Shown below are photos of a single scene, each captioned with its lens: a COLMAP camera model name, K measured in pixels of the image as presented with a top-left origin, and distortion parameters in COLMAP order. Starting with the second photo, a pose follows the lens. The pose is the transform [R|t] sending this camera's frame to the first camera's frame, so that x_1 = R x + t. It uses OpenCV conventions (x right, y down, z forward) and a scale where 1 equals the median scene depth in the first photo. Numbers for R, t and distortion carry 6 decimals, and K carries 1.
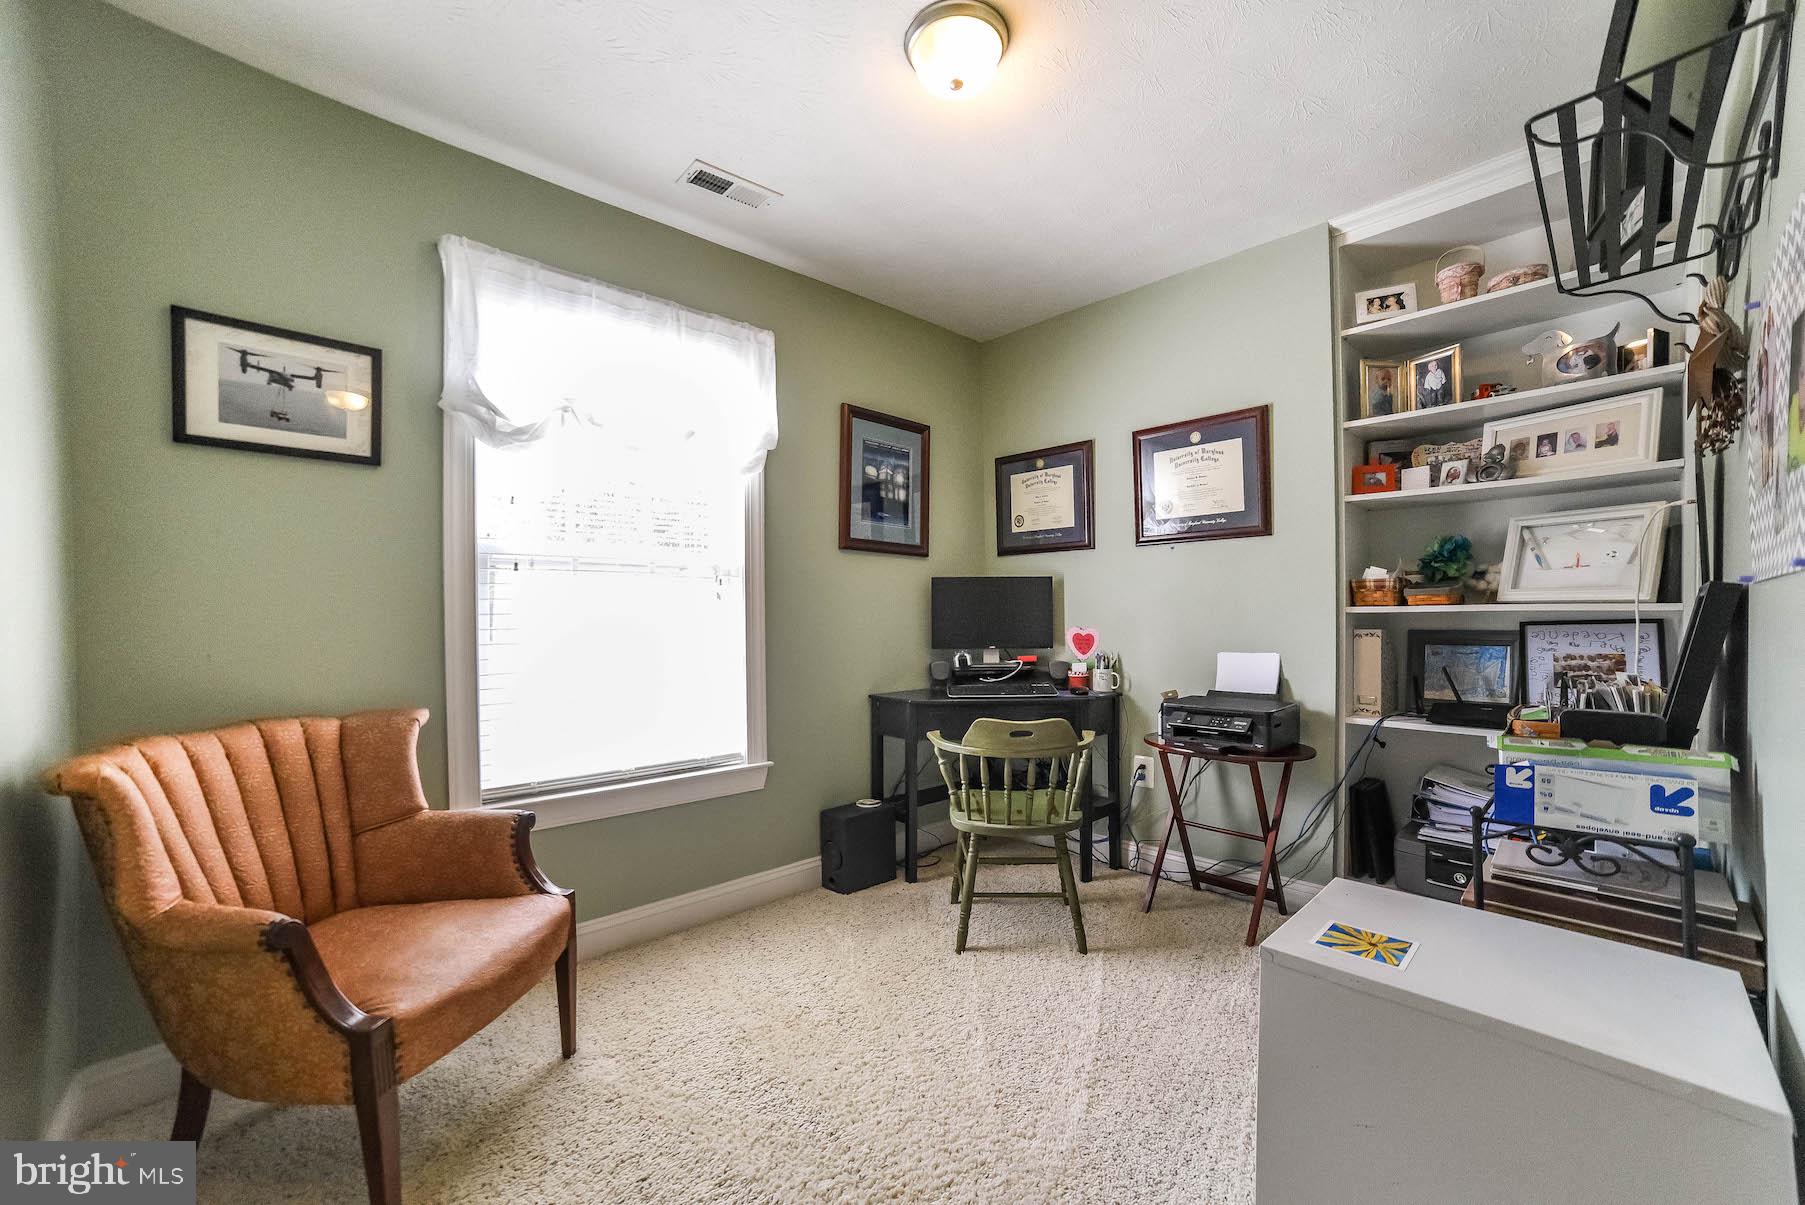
lens RADIAL K [[718.0, 0, 894.4], [0, 718.0, 605.3], [0, 0, 1]] dist [-0.033892, 0.010366]
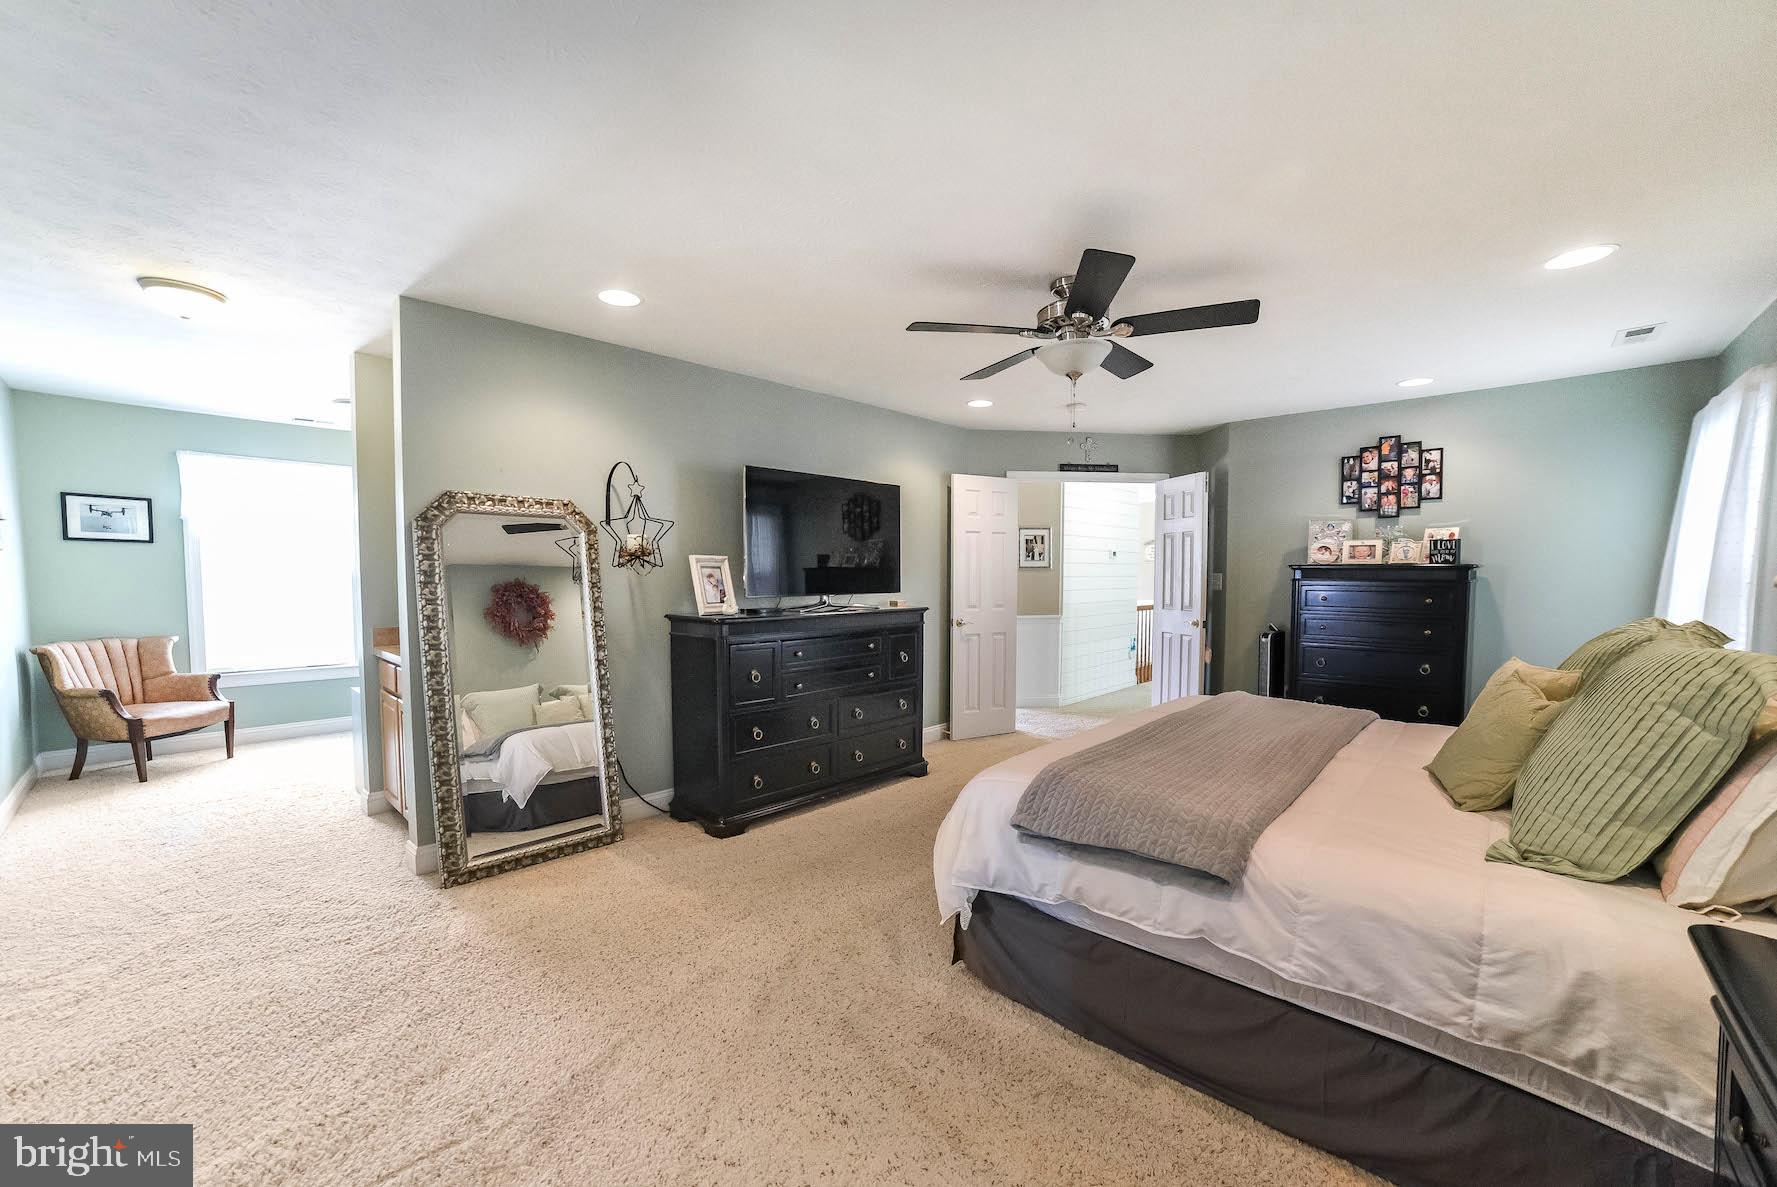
lens RADIAL K [[692.5, 0, 895.2], [0, 692.5, 604.9], [0, 0, 1]] dist [0.004226, 0.000503]
pose [[0.996558, 0.004907, 0.082747, 1.942246], [-0.008630, 0.998963, 0.044693, -0.118104], [-0.082442, -0.045253, 0.995568, -1.948183]]
